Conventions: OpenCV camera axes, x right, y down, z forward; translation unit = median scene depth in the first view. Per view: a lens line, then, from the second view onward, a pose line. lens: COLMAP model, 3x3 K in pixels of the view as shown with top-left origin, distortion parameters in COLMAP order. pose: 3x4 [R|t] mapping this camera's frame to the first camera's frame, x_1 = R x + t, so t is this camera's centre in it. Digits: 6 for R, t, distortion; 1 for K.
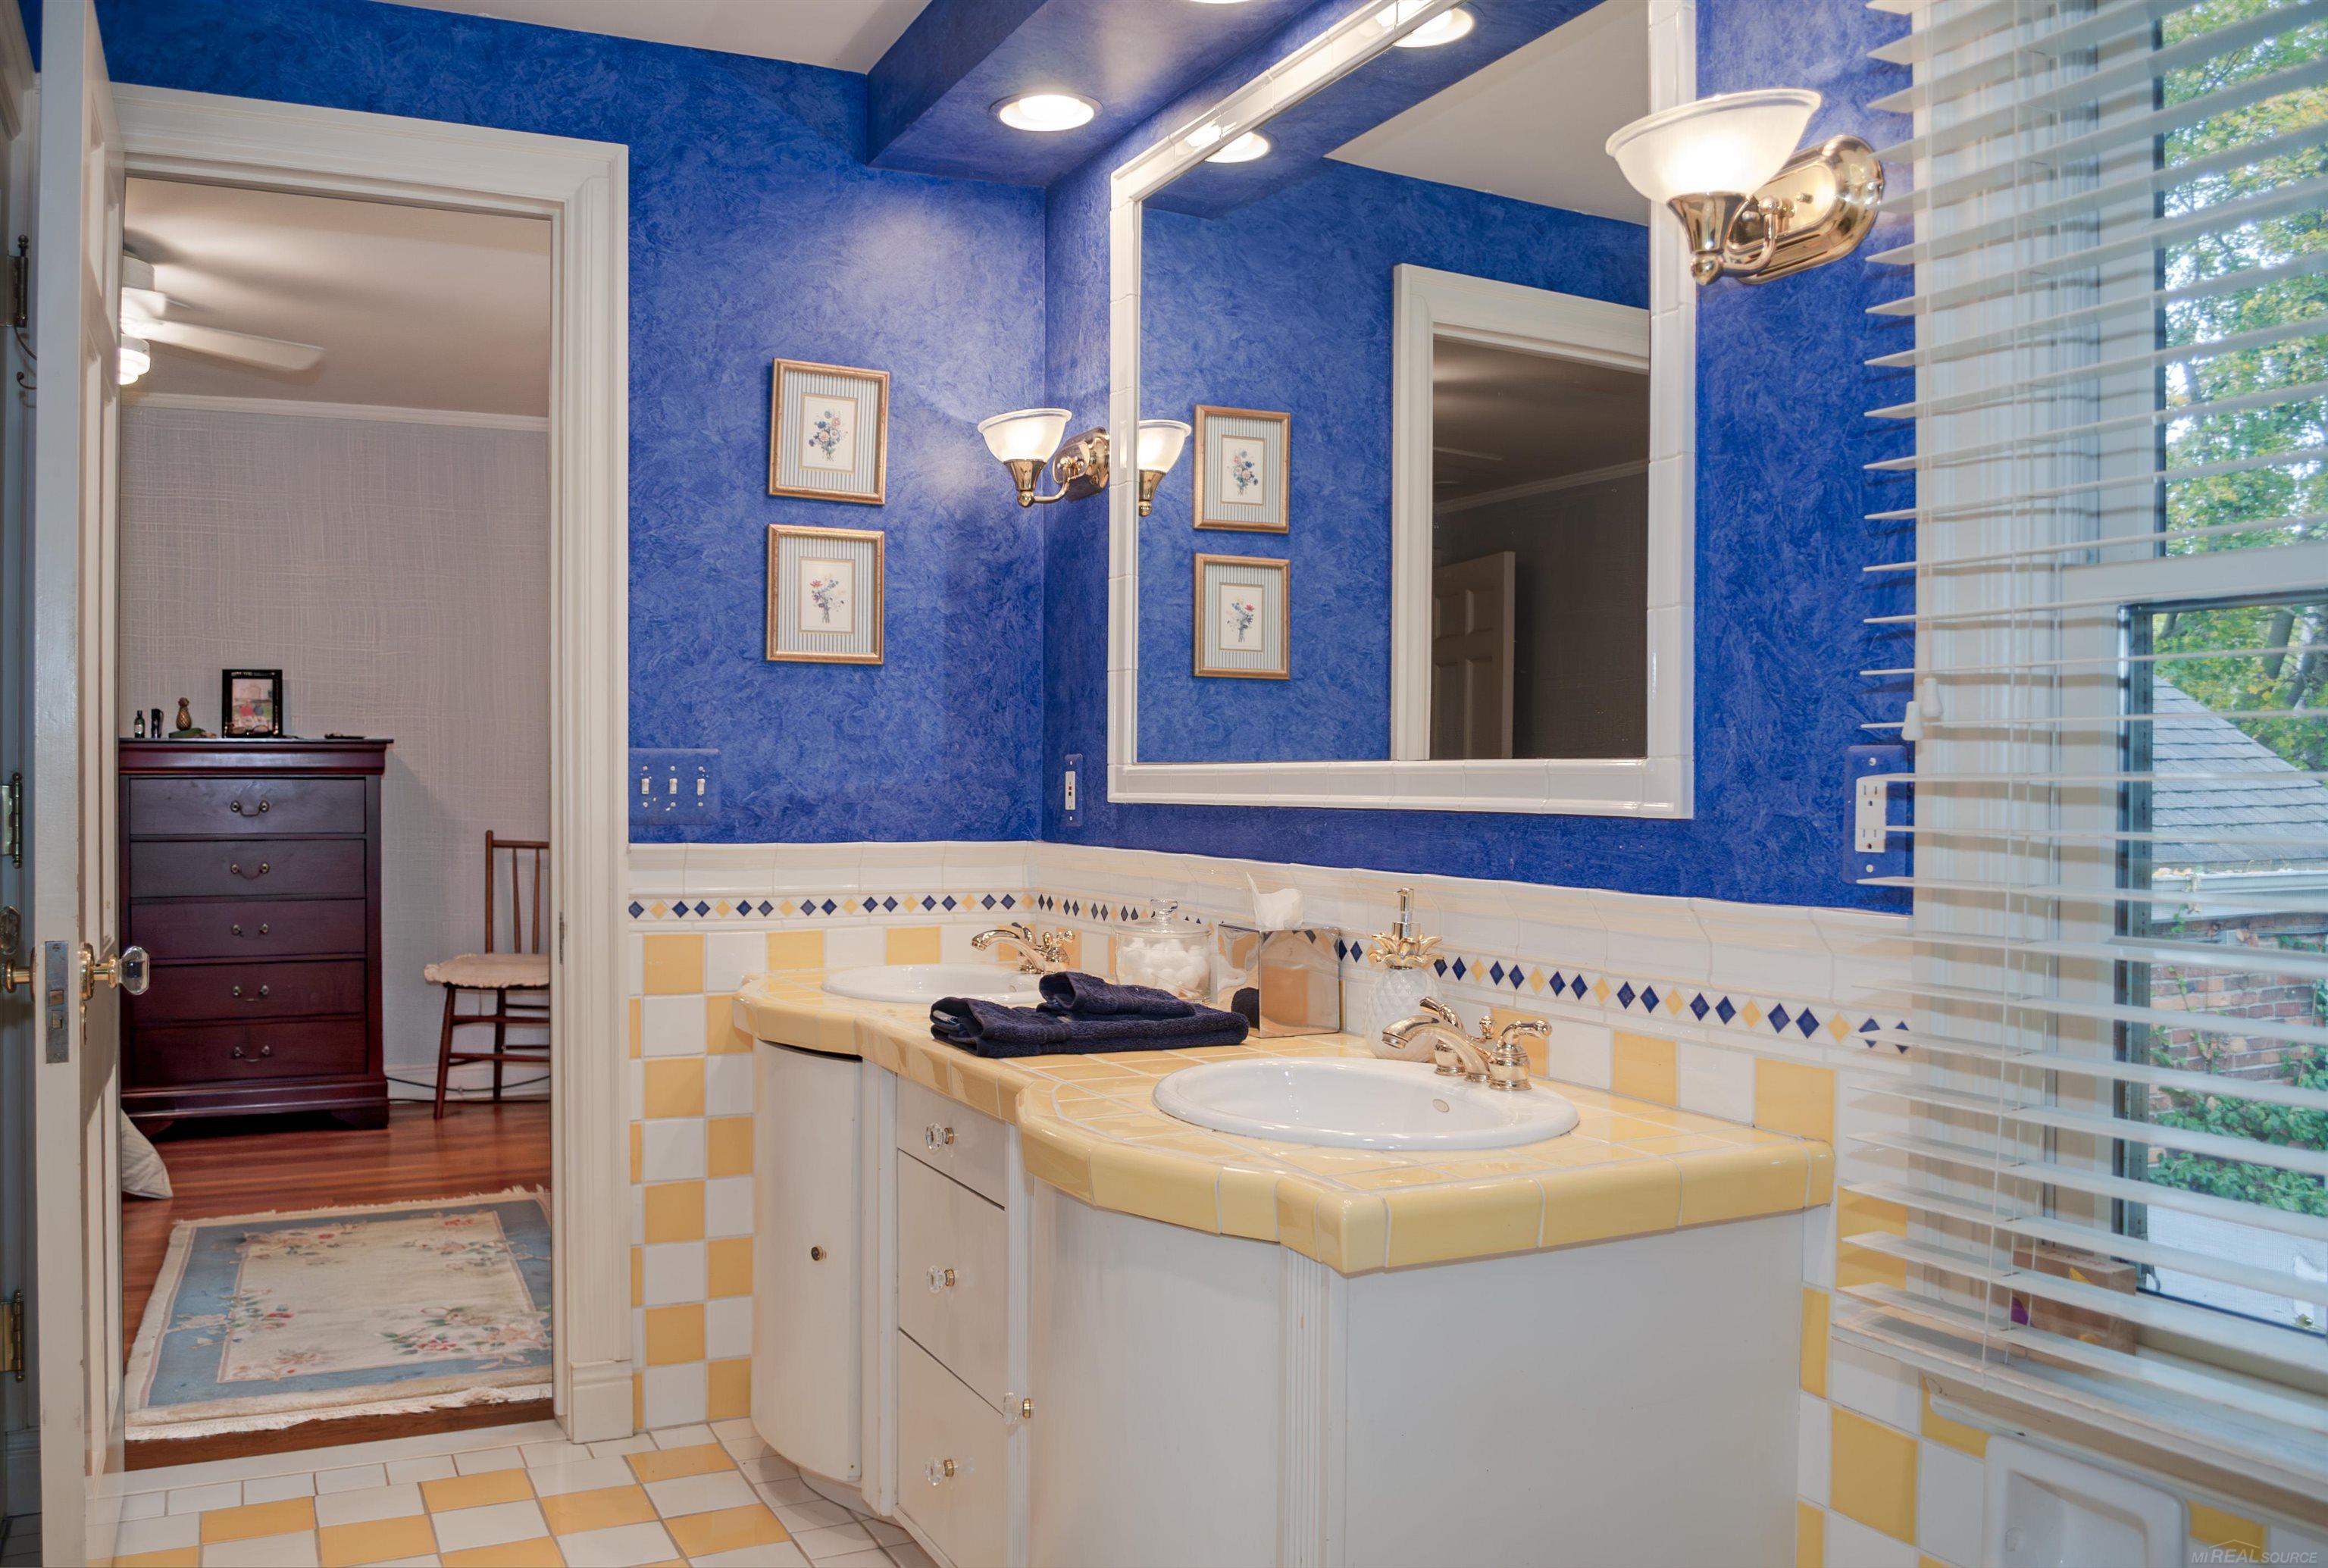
lens RADIAL K [[1963.1, 0, 1164.0], [0, 1963.1, 784.0], [0, 0, 1]] dist [-0.002542, -0.000943]
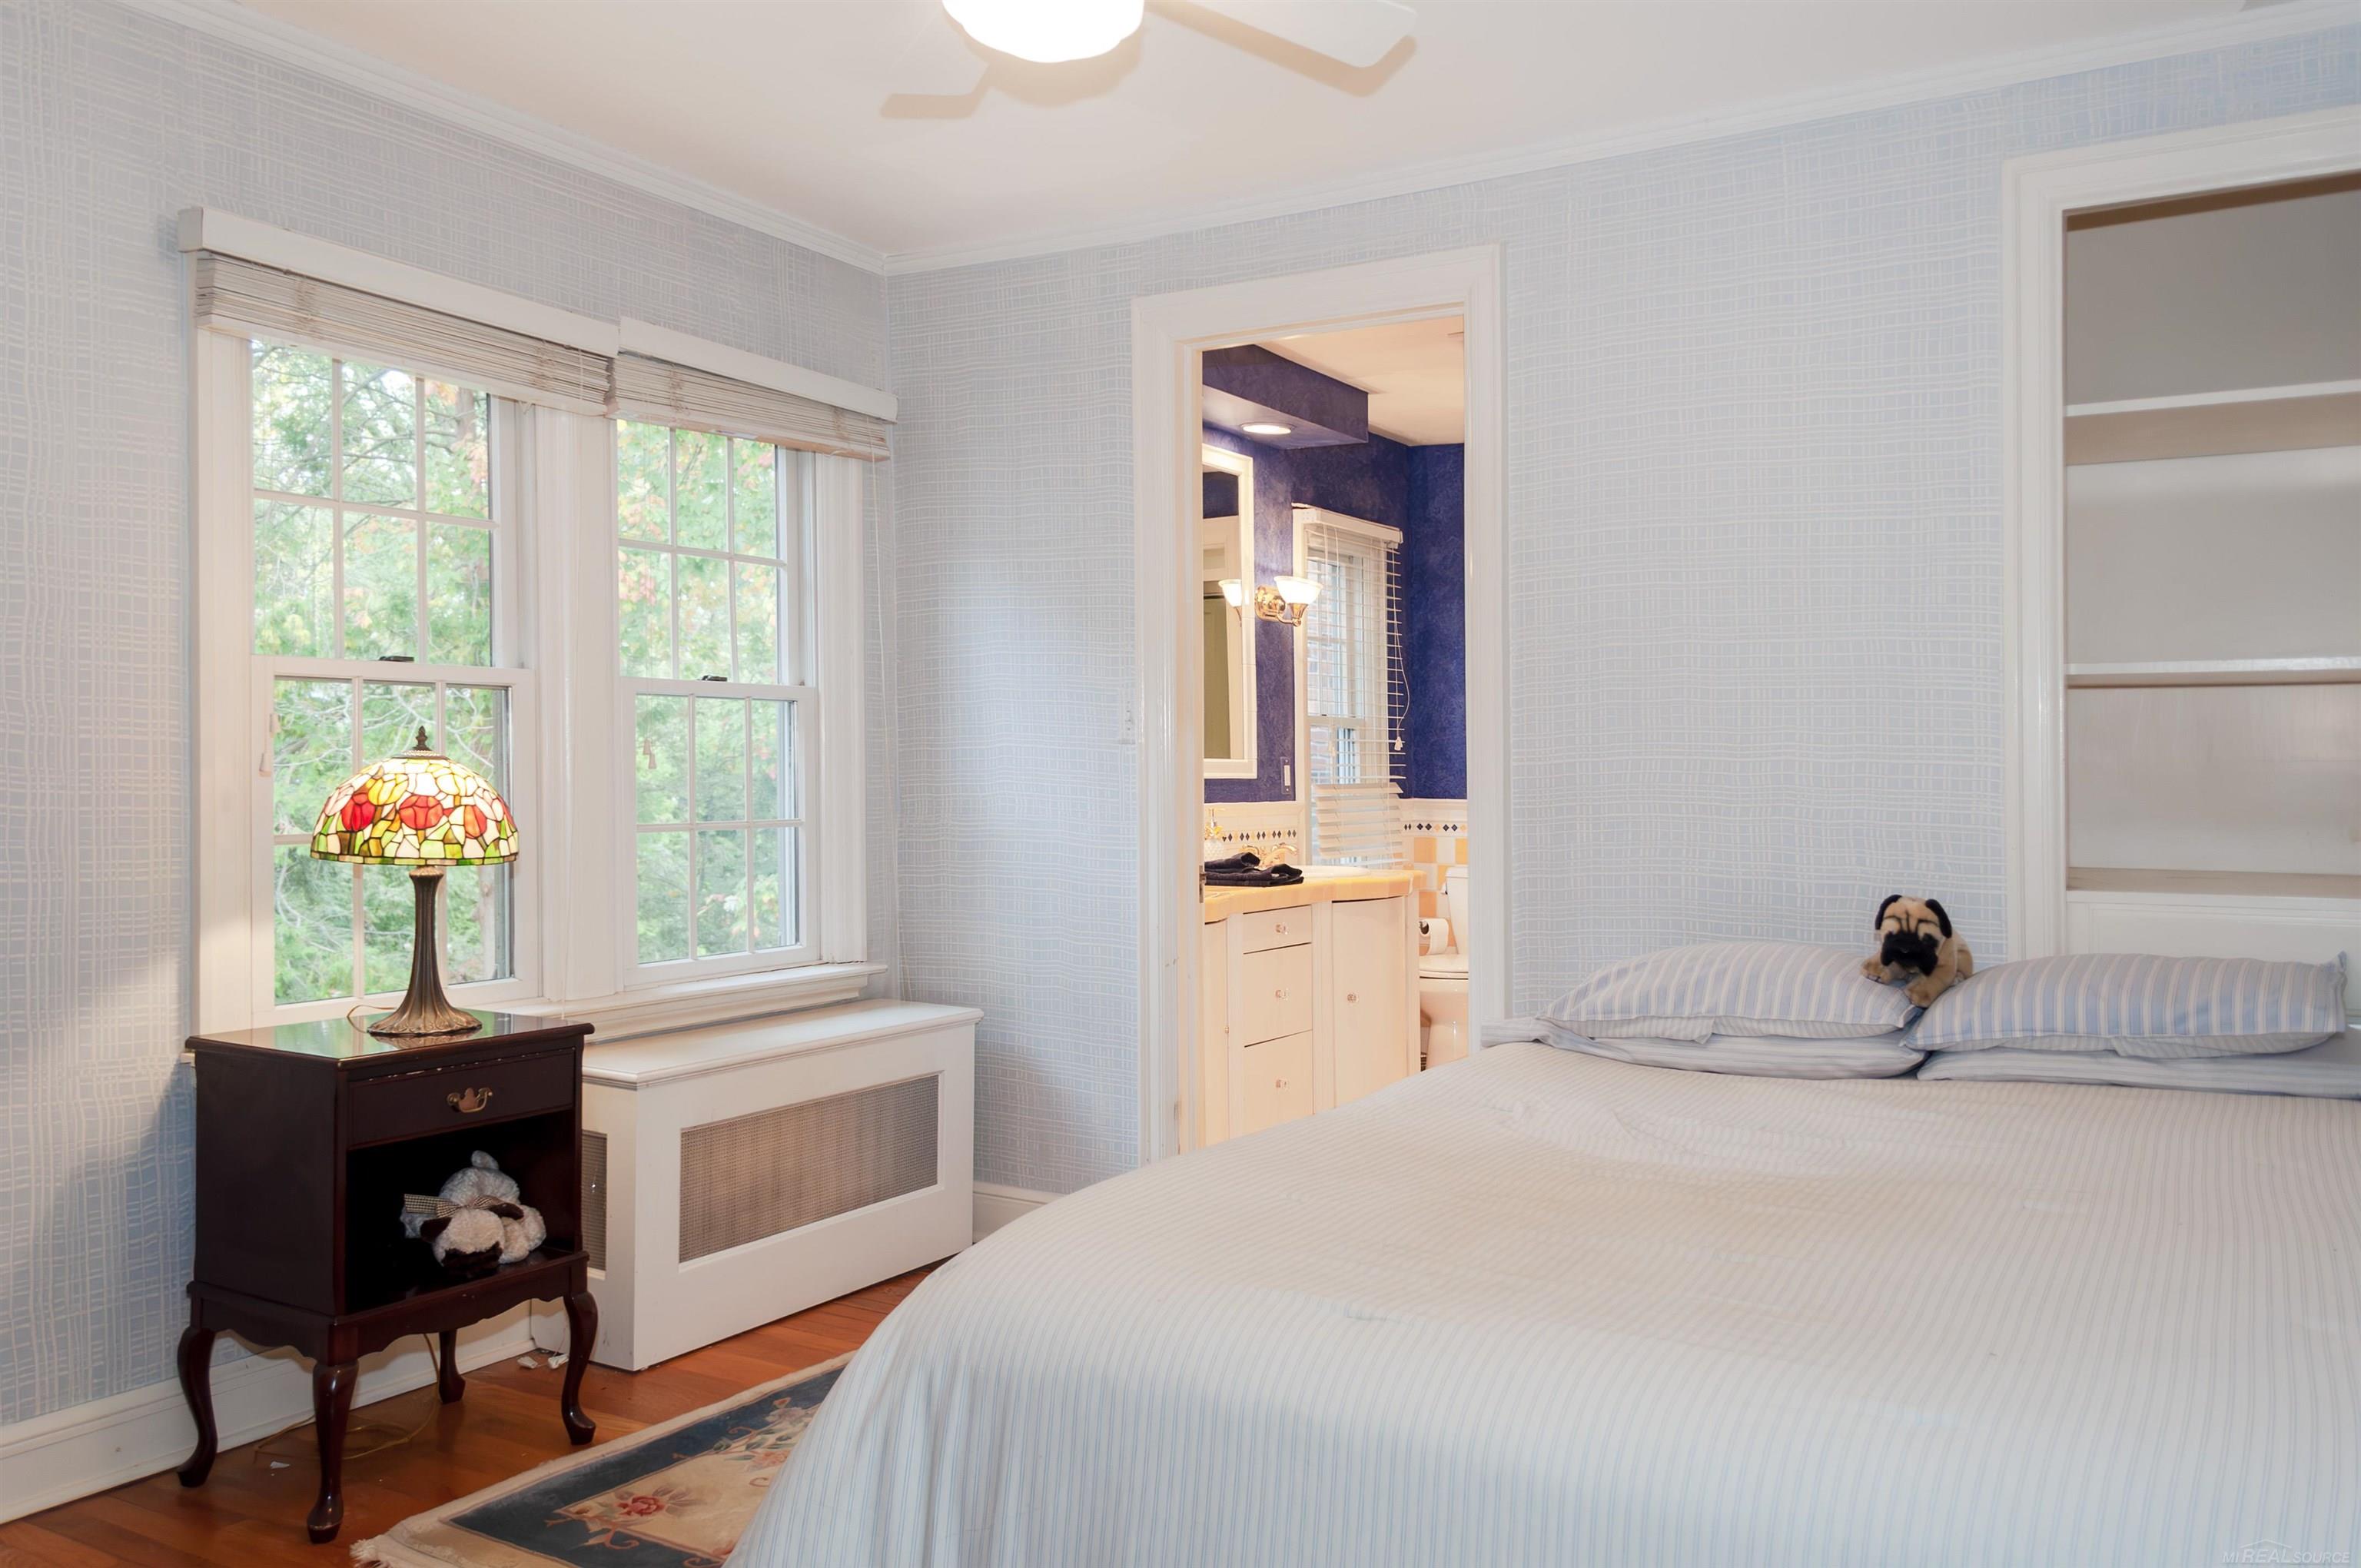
lens RADIAL K [[1881.3, 0, 1180.5], [0, 1881.3, 784.0], [0, 0, 1]] dist [-0.078158, 0.000327]
pose [[-0.565767, -0.001392, 0.824564, -2.307243], [0.003606, 0.999985, 0.004162, 0.014719], [-0.824557, 0.005328, -0.565754, 2.997600]]
